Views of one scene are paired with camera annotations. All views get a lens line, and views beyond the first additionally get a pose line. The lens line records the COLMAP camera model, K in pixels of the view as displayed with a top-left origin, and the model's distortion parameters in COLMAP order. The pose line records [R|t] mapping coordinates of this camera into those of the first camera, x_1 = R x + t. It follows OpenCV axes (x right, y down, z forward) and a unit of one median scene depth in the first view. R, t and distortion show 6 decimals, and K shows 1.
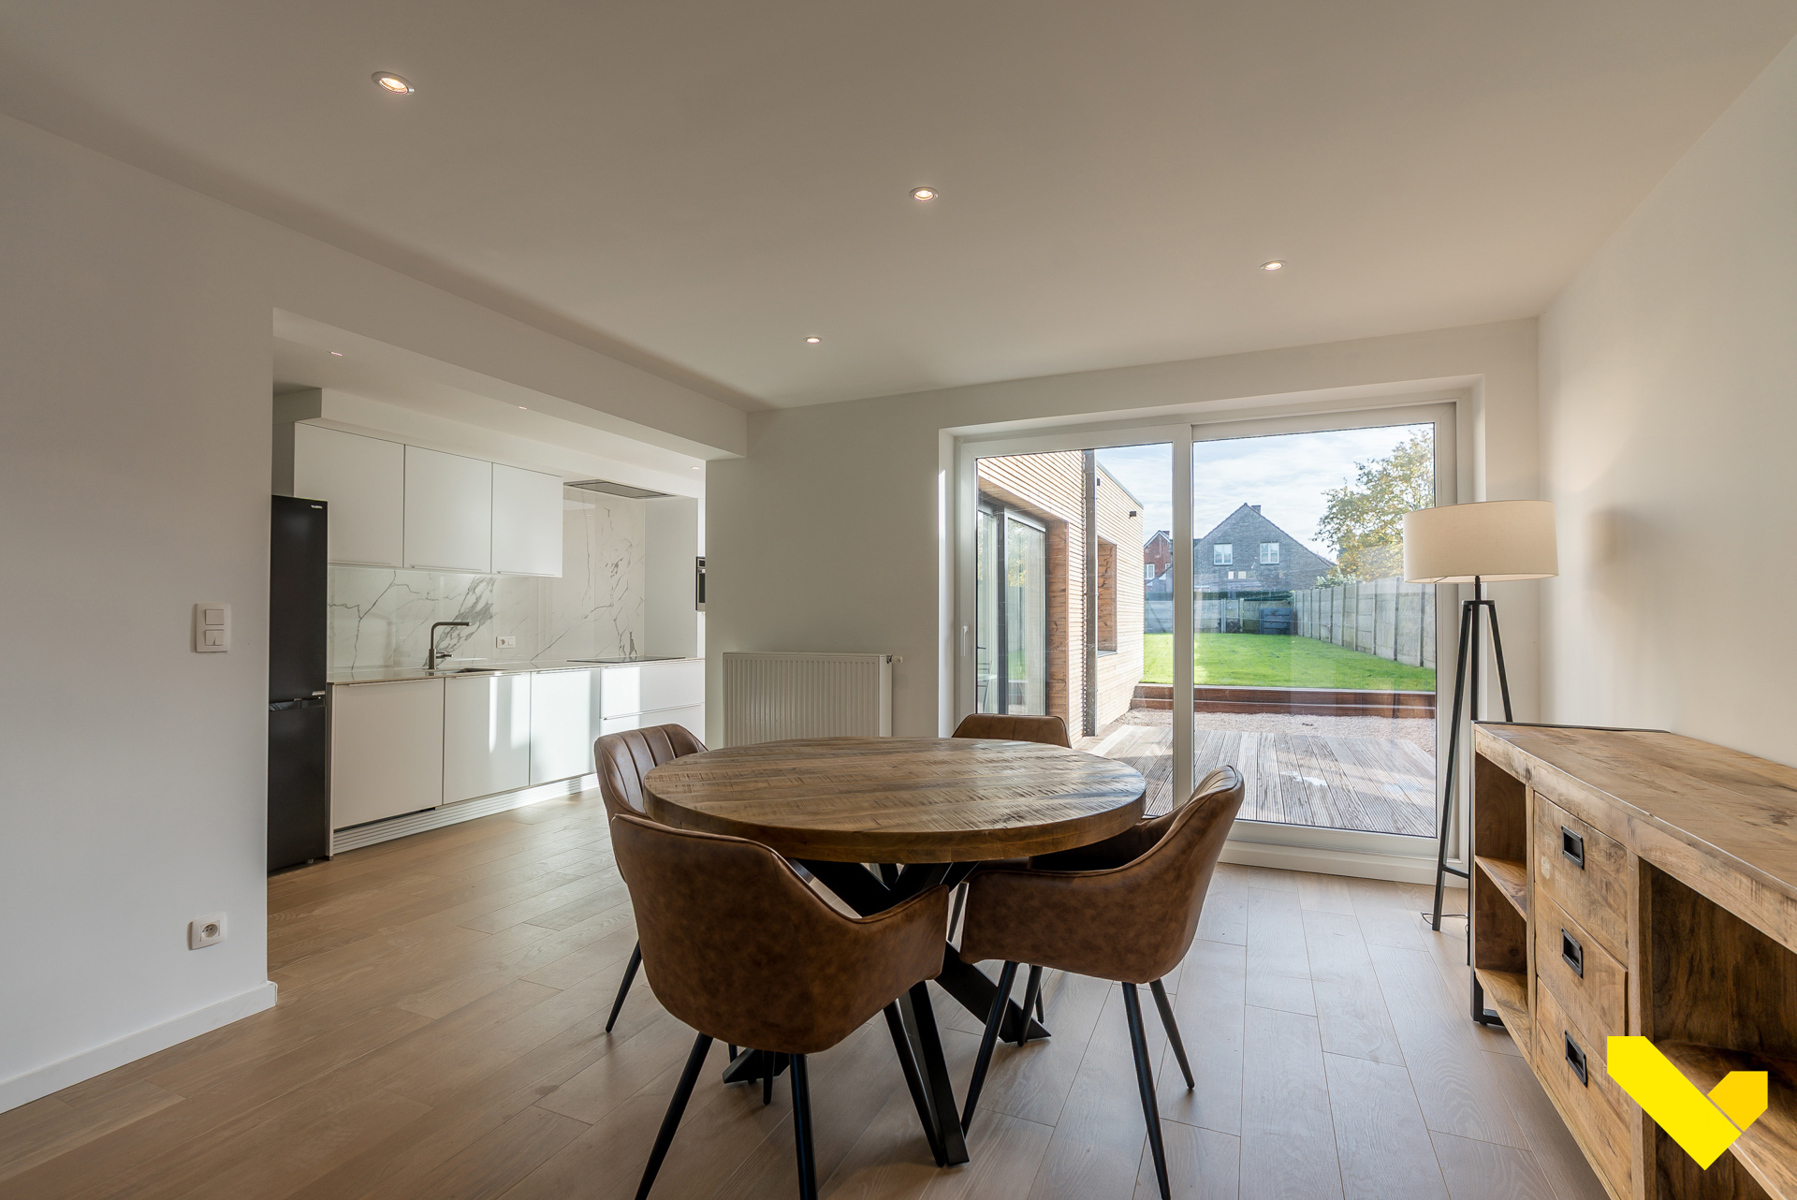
lens RADIAL K [[825.0, 0, 897.6], [0, 825.0, 605.5], [0, 0, 1]] dist [-0.004956, -0.000780]
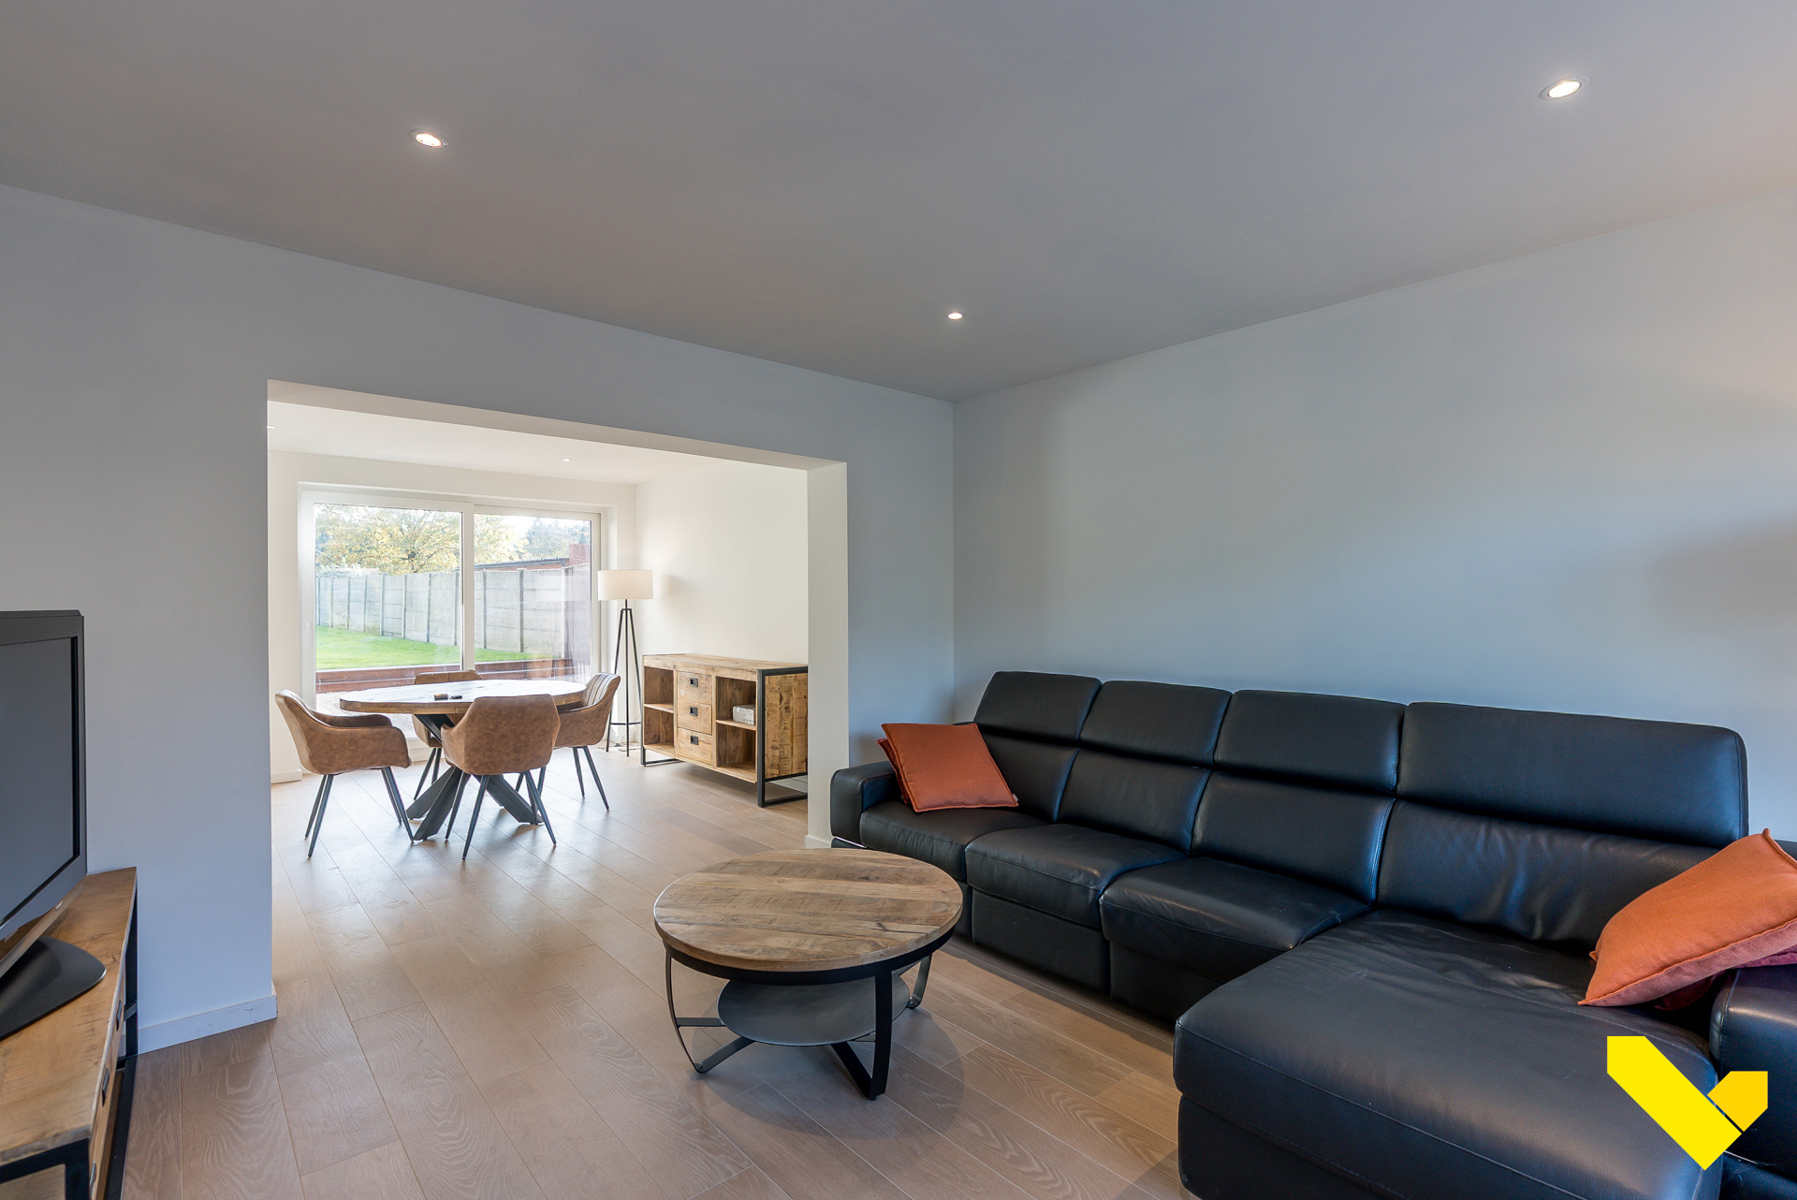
lens RADIAL K [[825.0, 0, 897.6], [0, 825.0, 605.5], [0, 0, 1]] dist [-0.004956, -0.000780]
pose [[0.407211, -0.004726, 0.913322, -0.458645], [-0.012870, 0.999858, 0.010912, -0.019834], [-0.913244, -0.016198, 0.407092, -0.276913]]
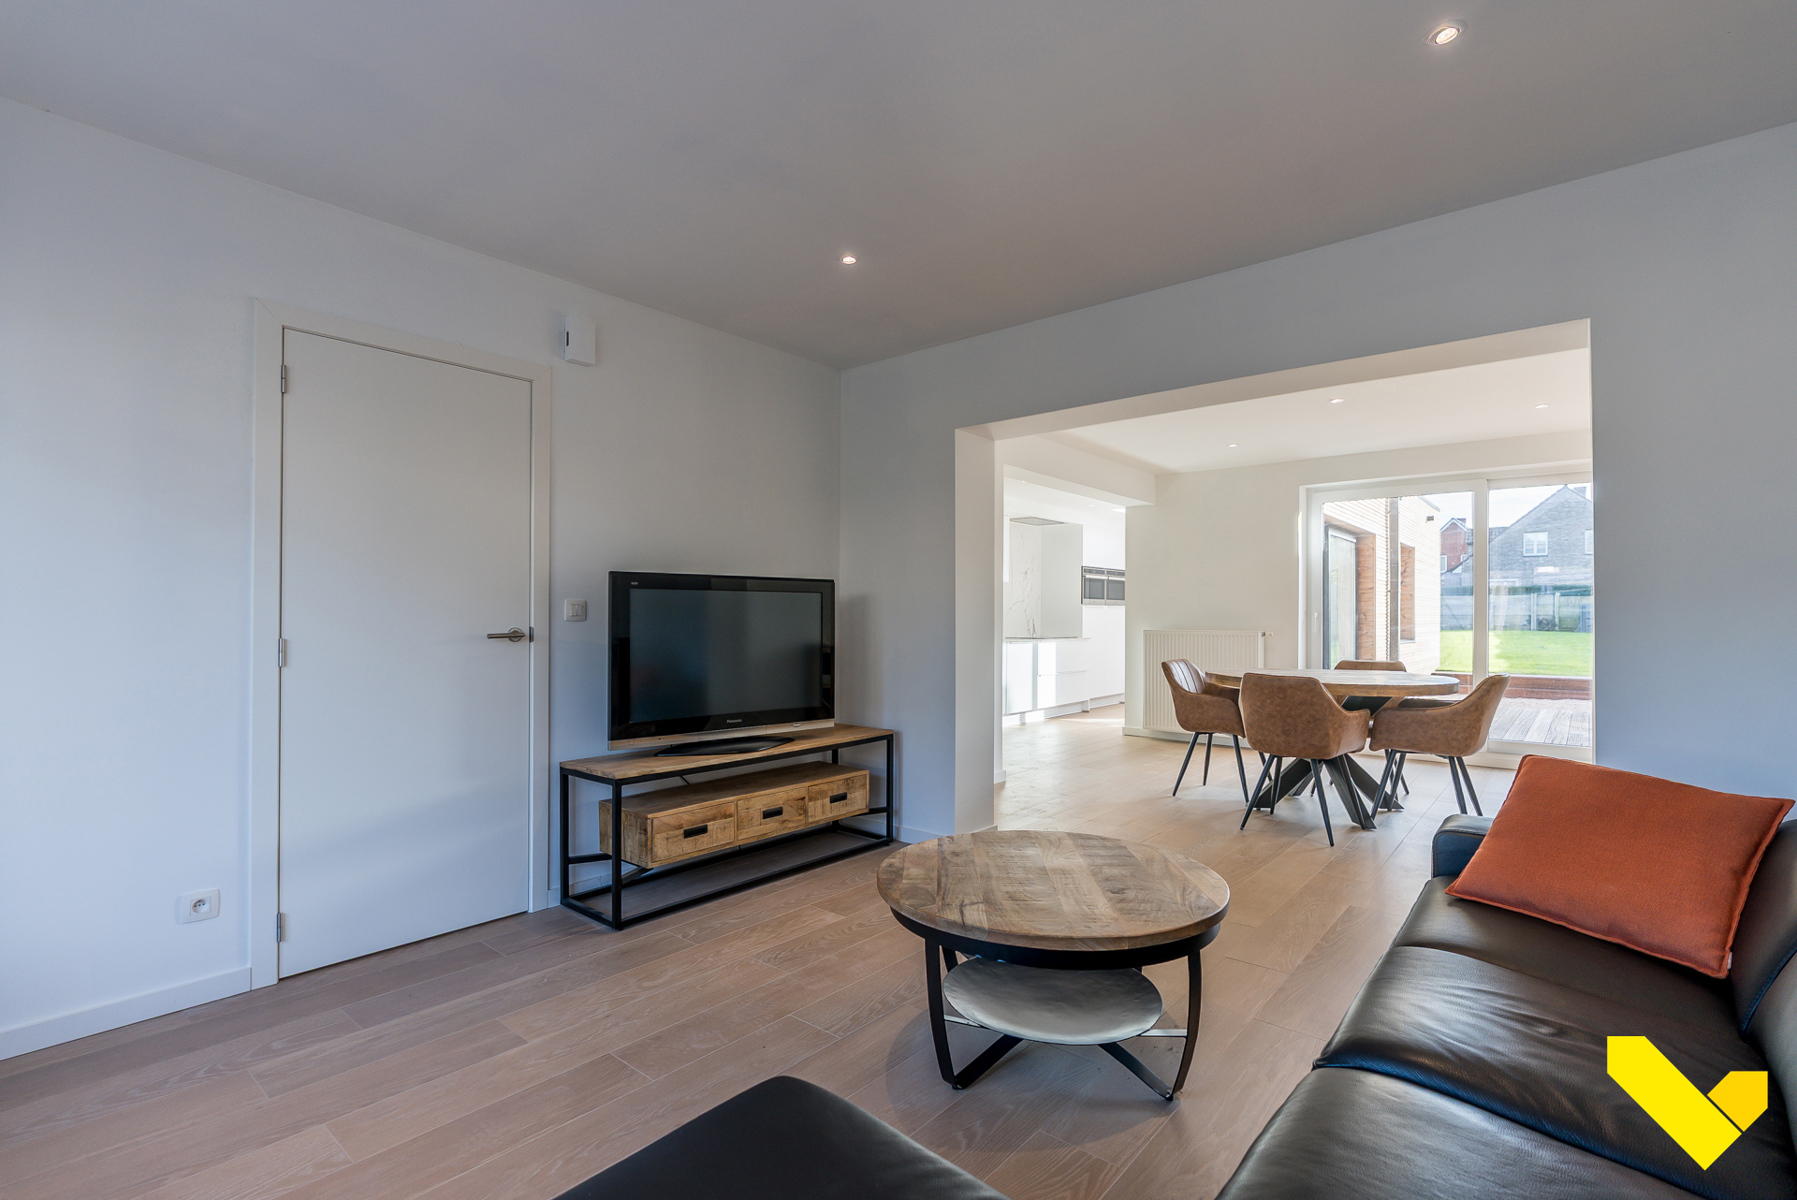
lens RADIAL K [[825.0, 0, 897.6], [0, 825.0, 605.5], [0, 0, 1]] dist [-0.004956, -0.000780]
pose [[0.959415, -0.001488, -0.281994, -0.139481], [0.002486, 0.999992, 0.003178, 0.002285], [0.281987, -0.003750, 0.959411, -0.412006]]
